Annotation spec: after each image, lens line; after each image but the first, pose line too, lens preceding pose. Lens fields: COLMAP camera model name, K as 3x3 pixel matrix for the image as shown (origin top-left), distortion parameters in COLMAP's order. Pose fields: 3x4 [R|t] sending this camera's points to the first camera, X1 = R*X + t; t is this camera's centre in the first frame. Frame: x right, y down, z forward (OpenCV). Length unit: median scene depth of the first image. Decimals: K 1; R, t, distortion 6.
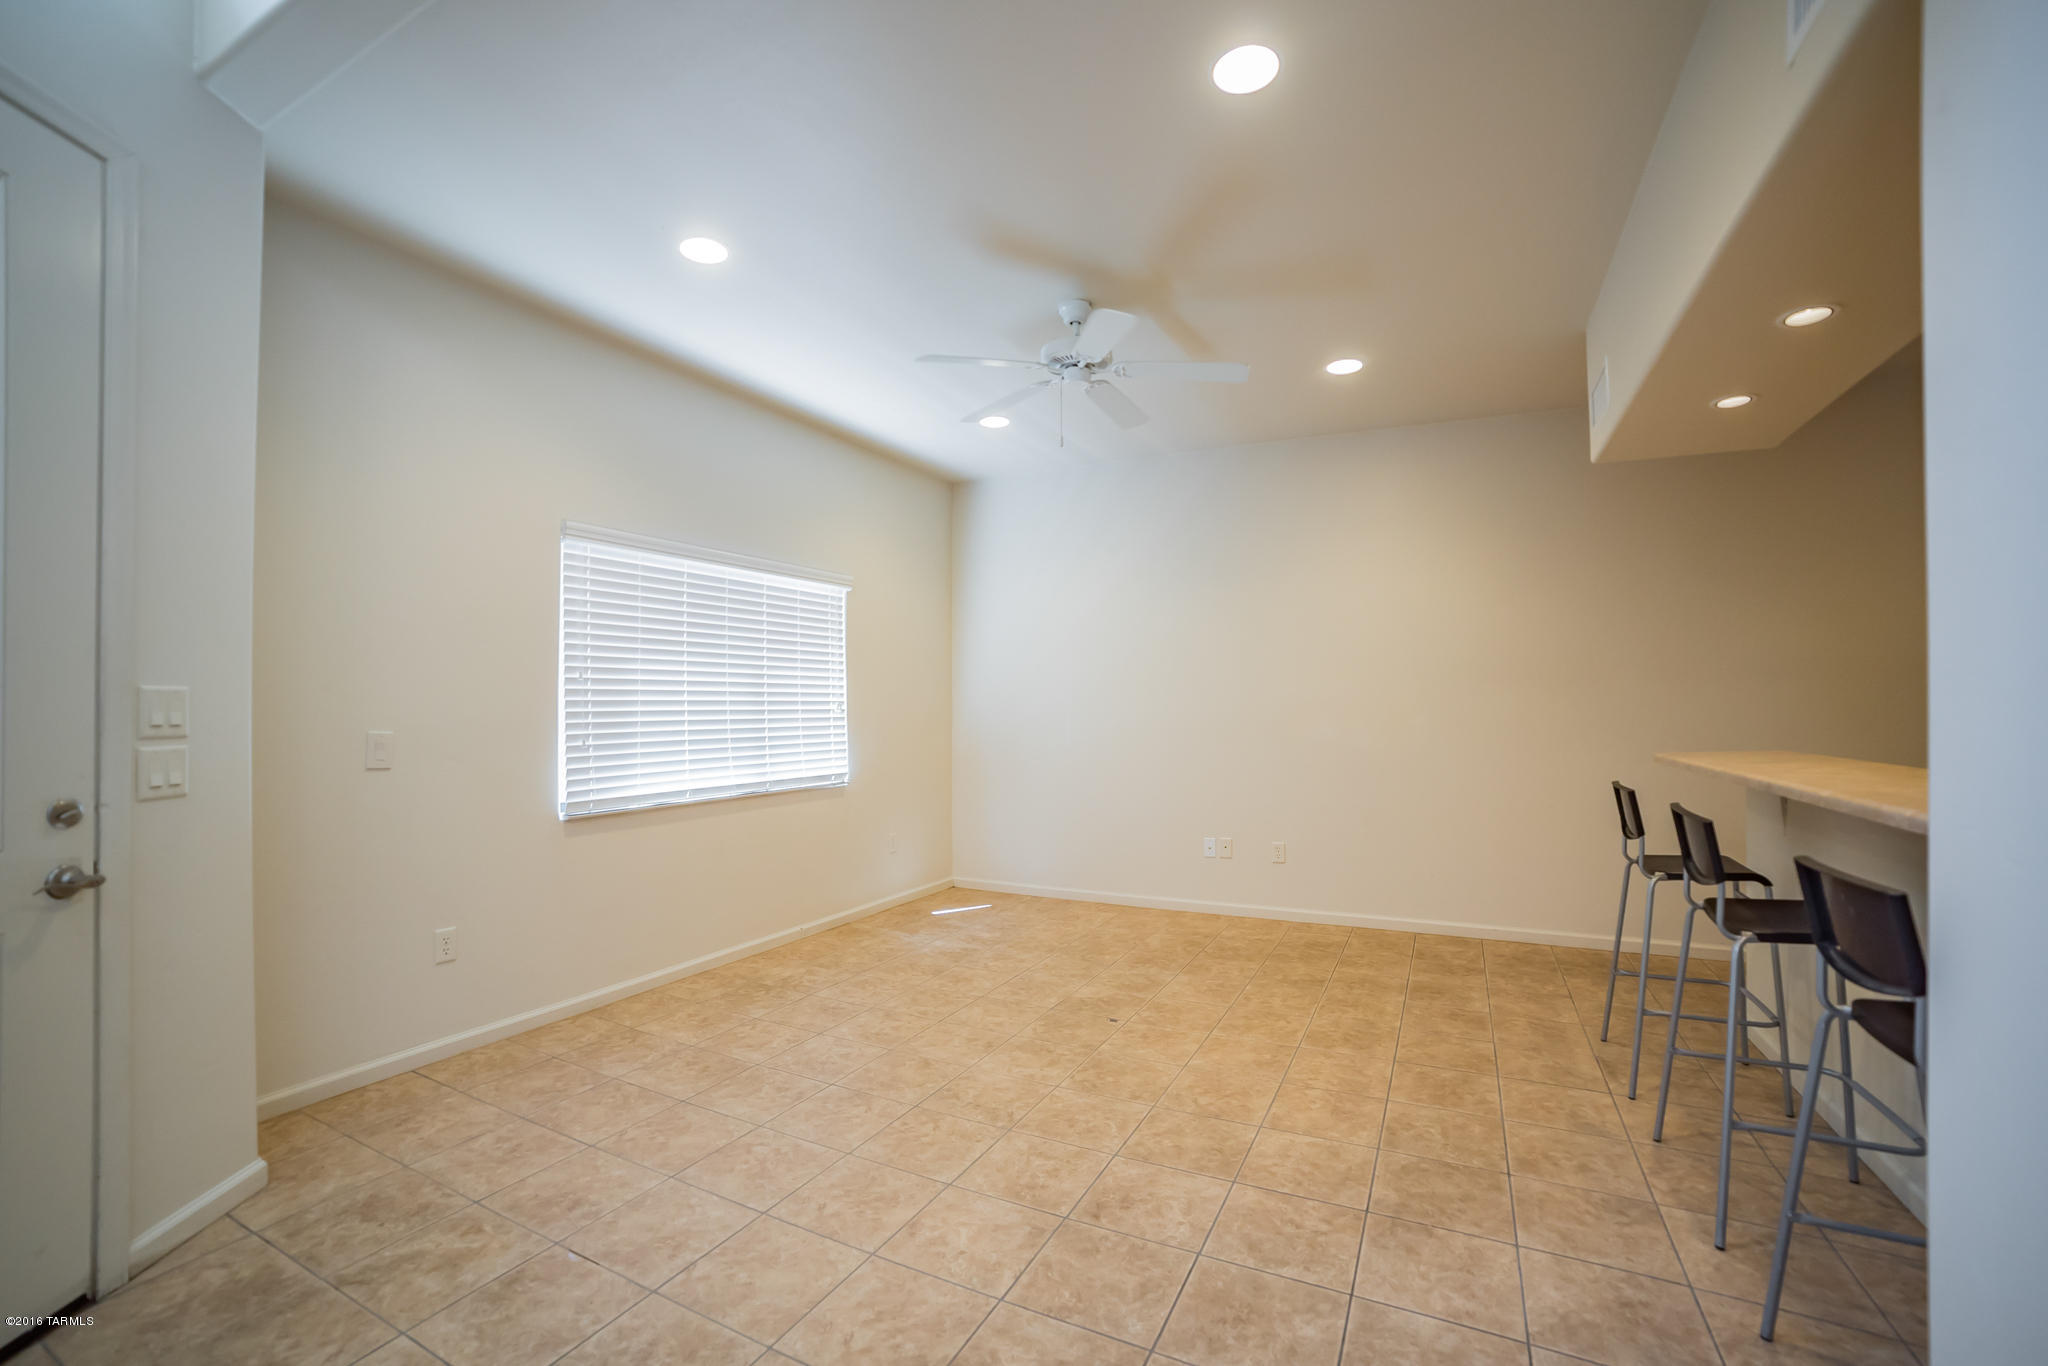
lens RADIAL K [[863.8, 0, 1004.9], [0, 863.8, 696.8], [0, 0, 1]] dist [-0.050272, 0.002403]
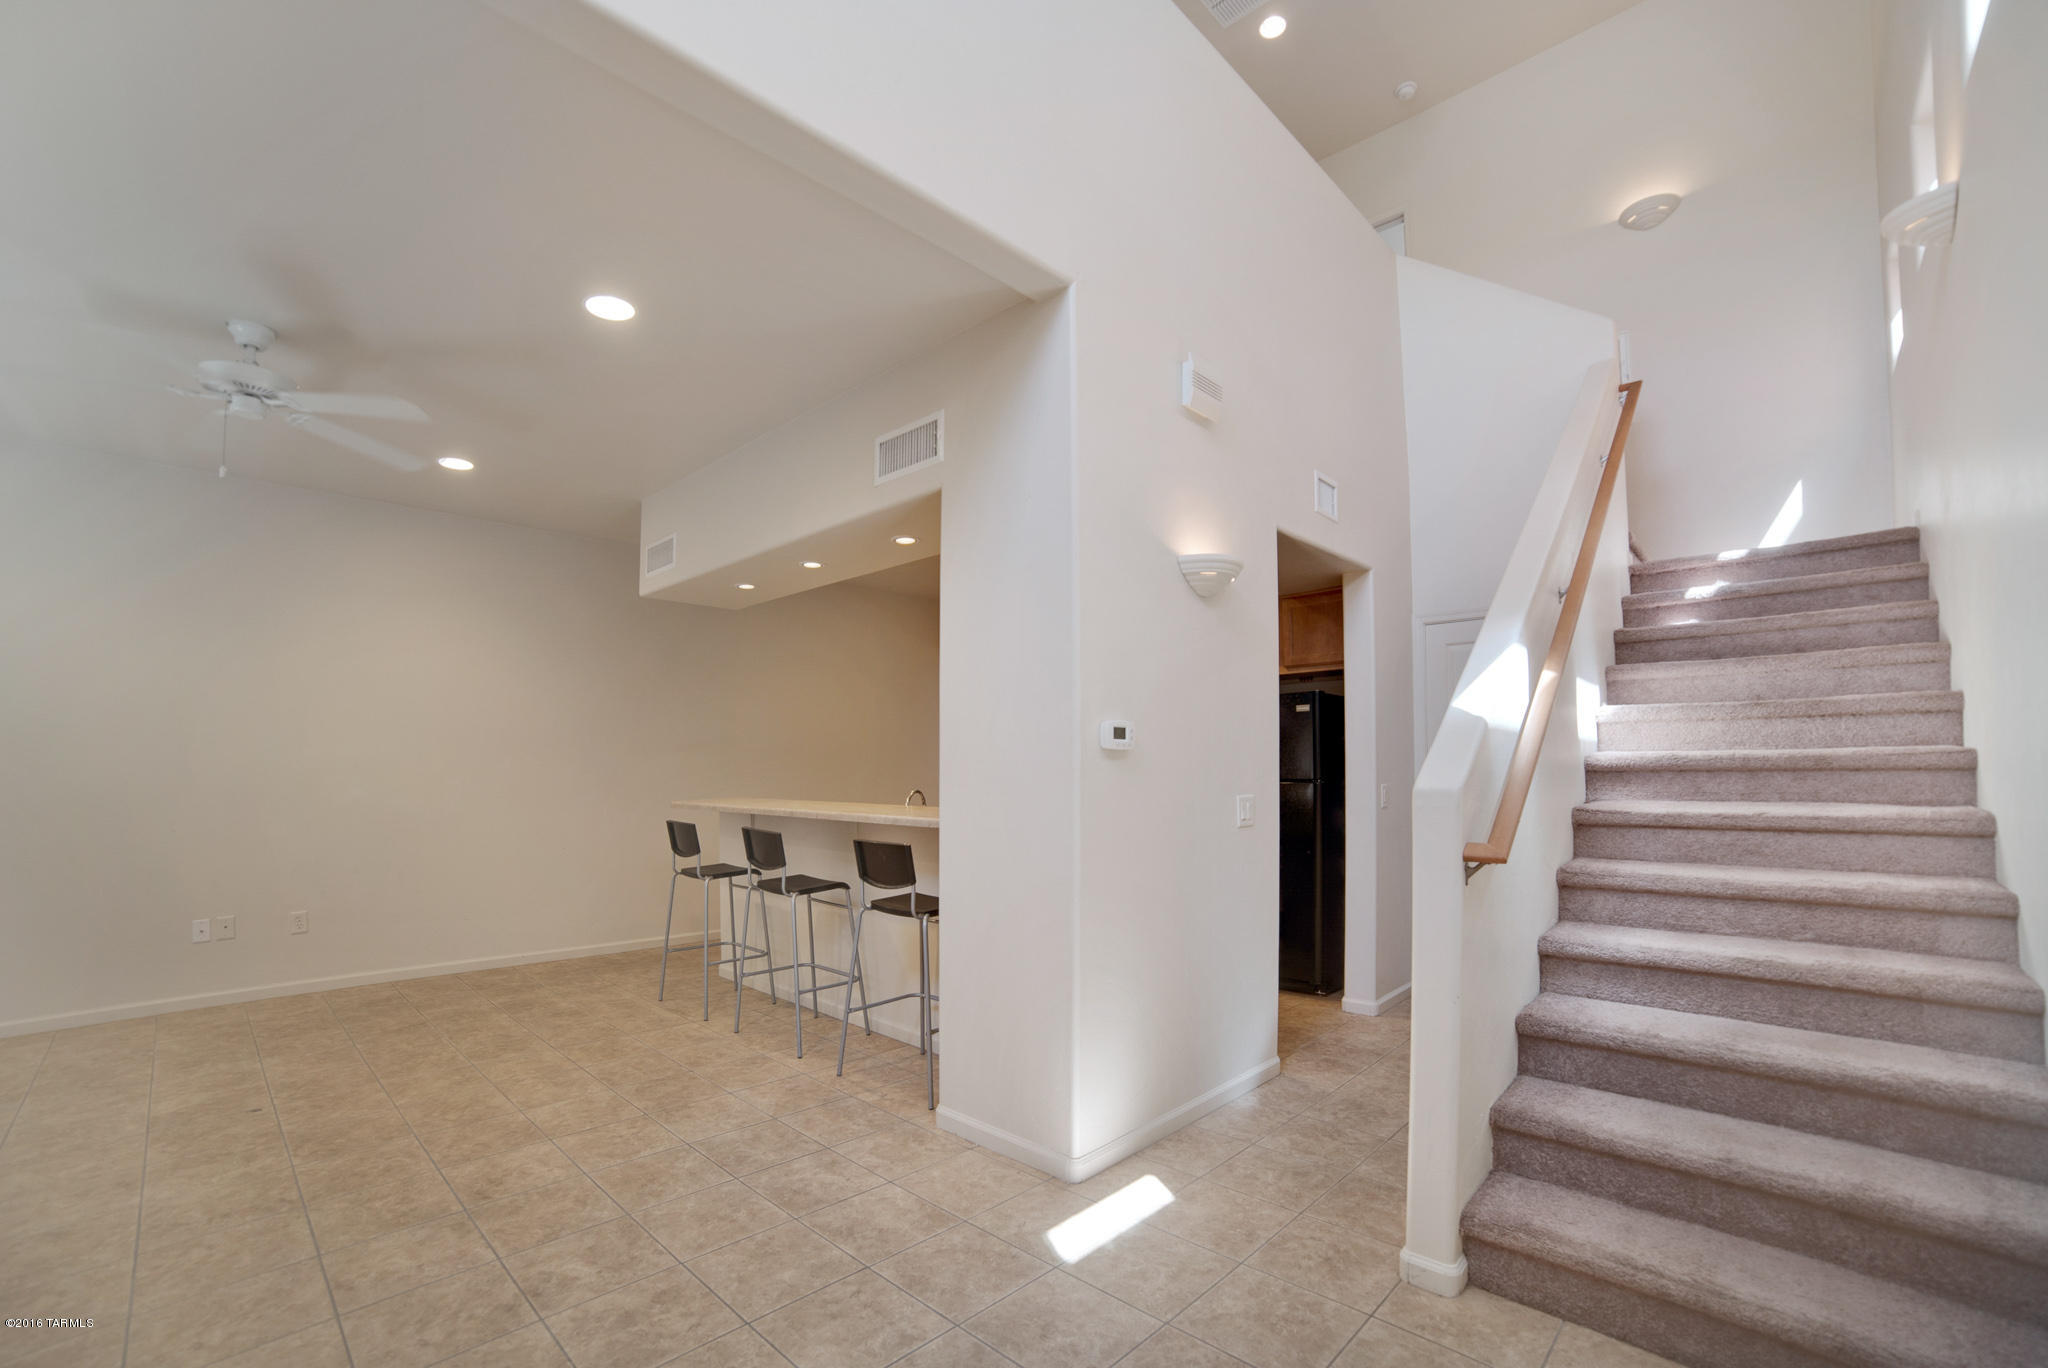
lens RADIAL K [[863.8, 0, 1024.4], [0, 863.8, 700.9], [0, 0, 1]] dist [-0.050272, 0.002403]
pose [[0.283183, 0.084206, 0.955362, -0.584702], [-0.013094, 0.996385, -0.083941, 0.008638], [-0.958977, 0.011261, 0.283262, -0.036320]]
